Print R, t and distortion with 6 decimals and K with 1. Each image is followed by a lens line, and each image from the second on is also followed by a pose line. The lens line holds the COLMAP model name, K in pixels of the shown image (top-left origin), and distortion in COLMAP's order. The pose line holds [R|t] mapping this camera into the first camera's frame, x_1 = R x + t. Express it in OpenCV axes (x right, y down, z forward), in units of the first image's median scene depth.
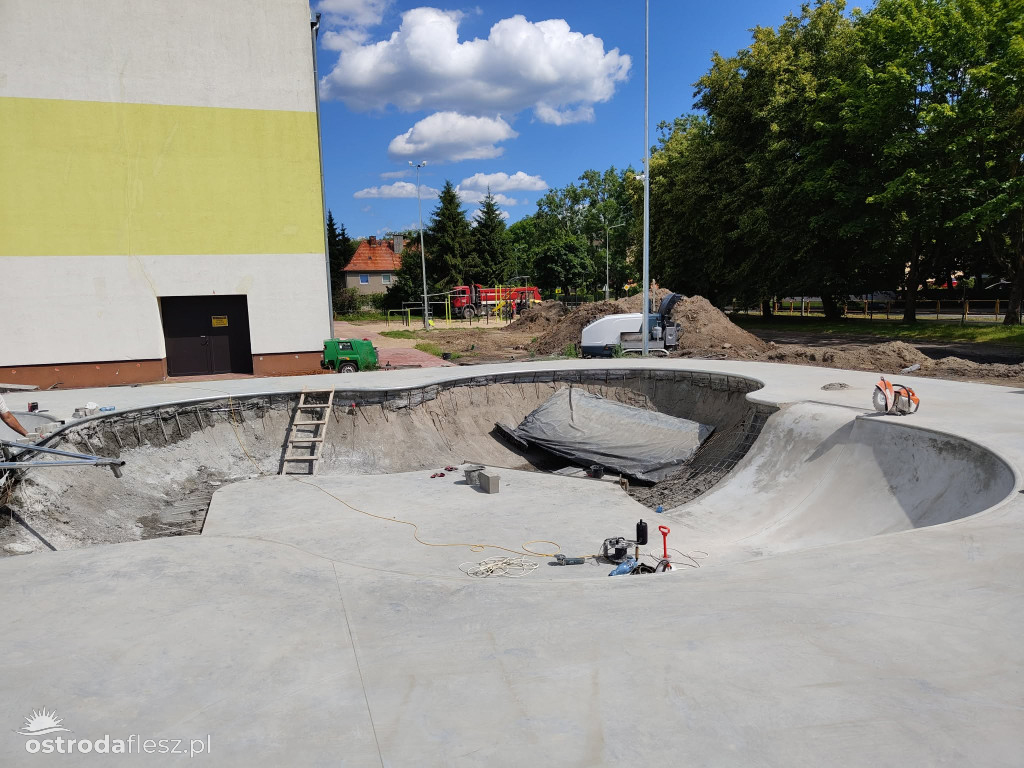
lens RADIAL K [[692.7, 0, 518.3], [0, 692.7, 382.9], [0, 0, 1]] dist [-0.000722, -0.000596]
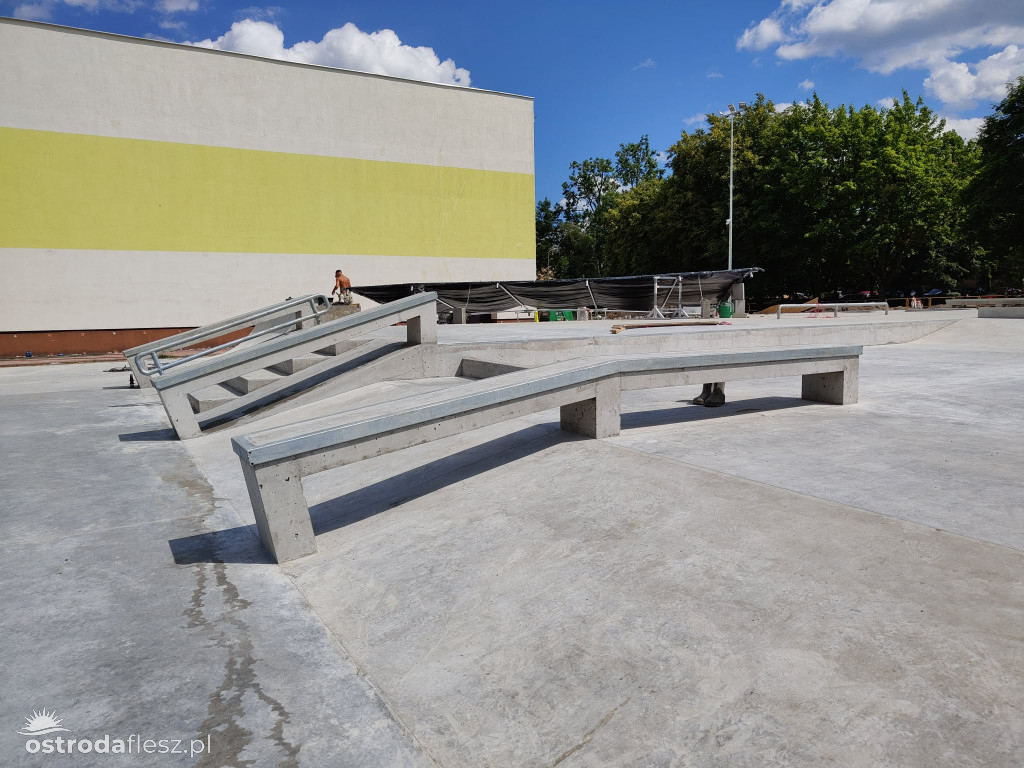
lens RADIAL K [[737.0, 0, 510.8], [0, 737.0, 379.8], [0, 0, 1]] dist [0.033978, 0.002785]
pose [[0.970332, -0.017204, 0.241163, -0.494352], [0.028716, 0.998605, -0.044301, 0.112594], [-0.240064, 0.049912, 0.969473, -0.430321]]
